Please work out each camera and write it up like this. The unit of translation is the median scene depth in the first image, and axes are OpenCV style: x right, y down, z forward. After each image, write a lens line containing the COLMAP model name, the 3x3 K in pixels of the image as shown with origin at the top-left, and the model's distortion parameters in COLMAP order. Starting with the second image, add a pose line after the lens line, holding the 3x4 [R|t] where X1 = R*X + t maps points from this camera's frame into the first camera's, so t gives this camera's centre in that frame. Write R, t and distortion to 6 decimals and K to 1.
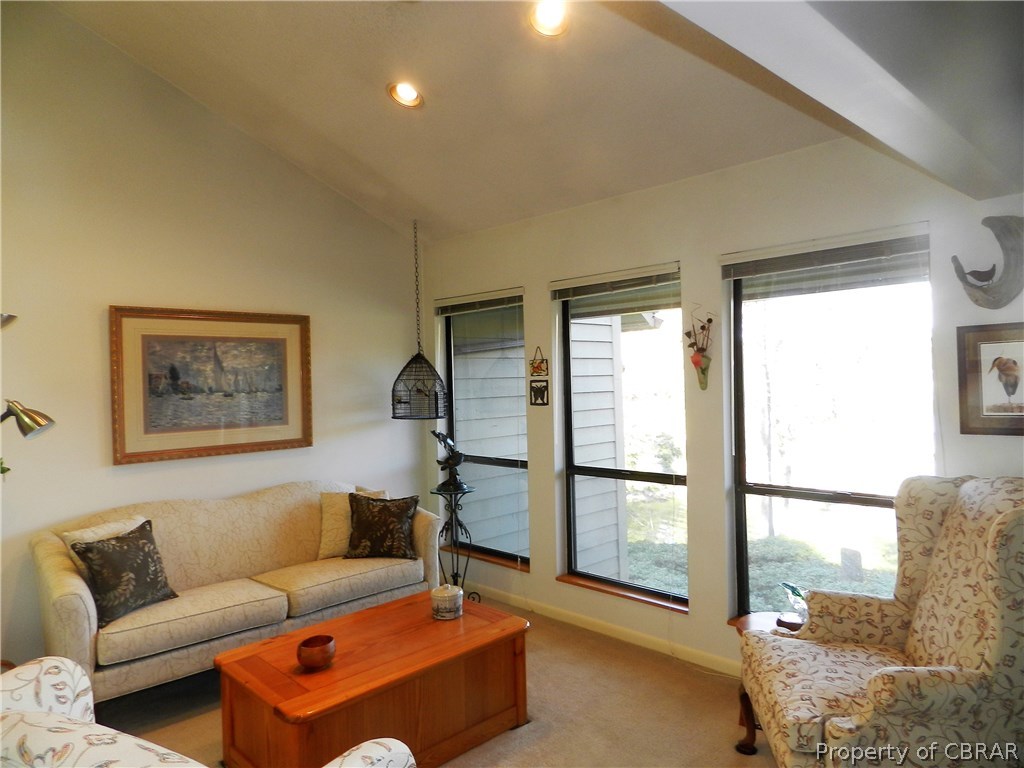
lens RADIAL K [[678.5, 0, 512.0], [0, 678.5, 384.0], [0, 0, 1]] dist [0.003613, 0.002336]
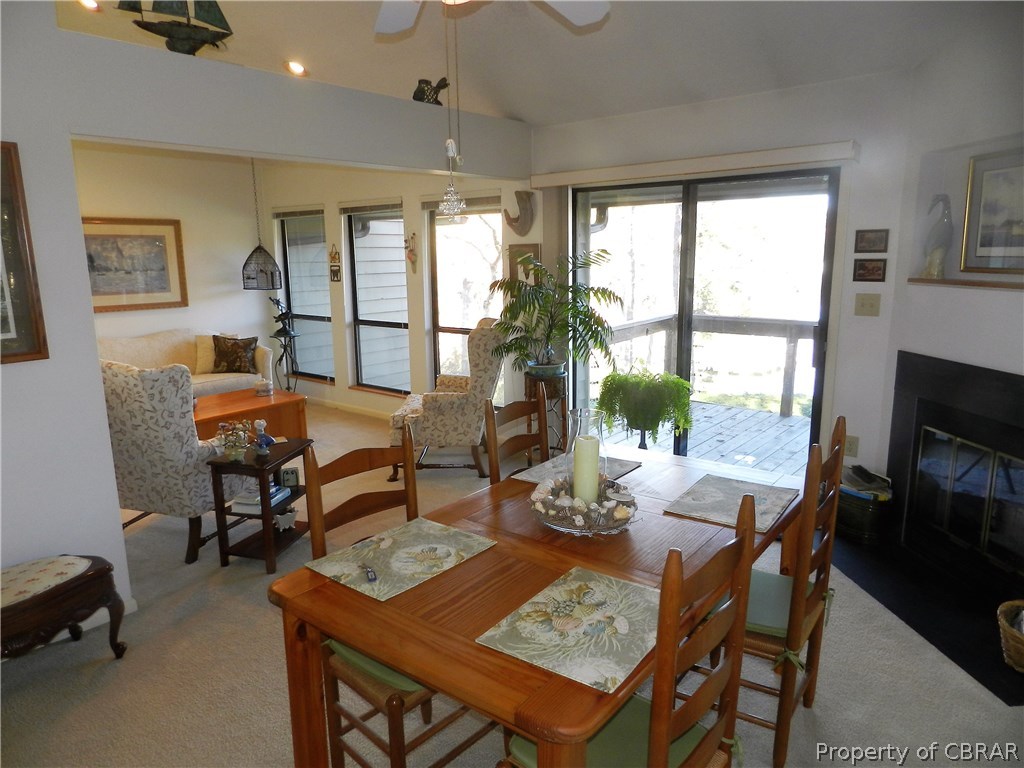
lens RADIAL K [[678.5, 0, 512.0], [0, 678.5, 384.0], [0, 0, 1]] dist [0.003613, 0.002336]
pose [[0.992912, -0.007417, 0.118620, 0.262947], [-0.014234, 0.983446, 0.180640, -0.025767], [-0.117996, -0.181049, 0.976370, -0.655787]]
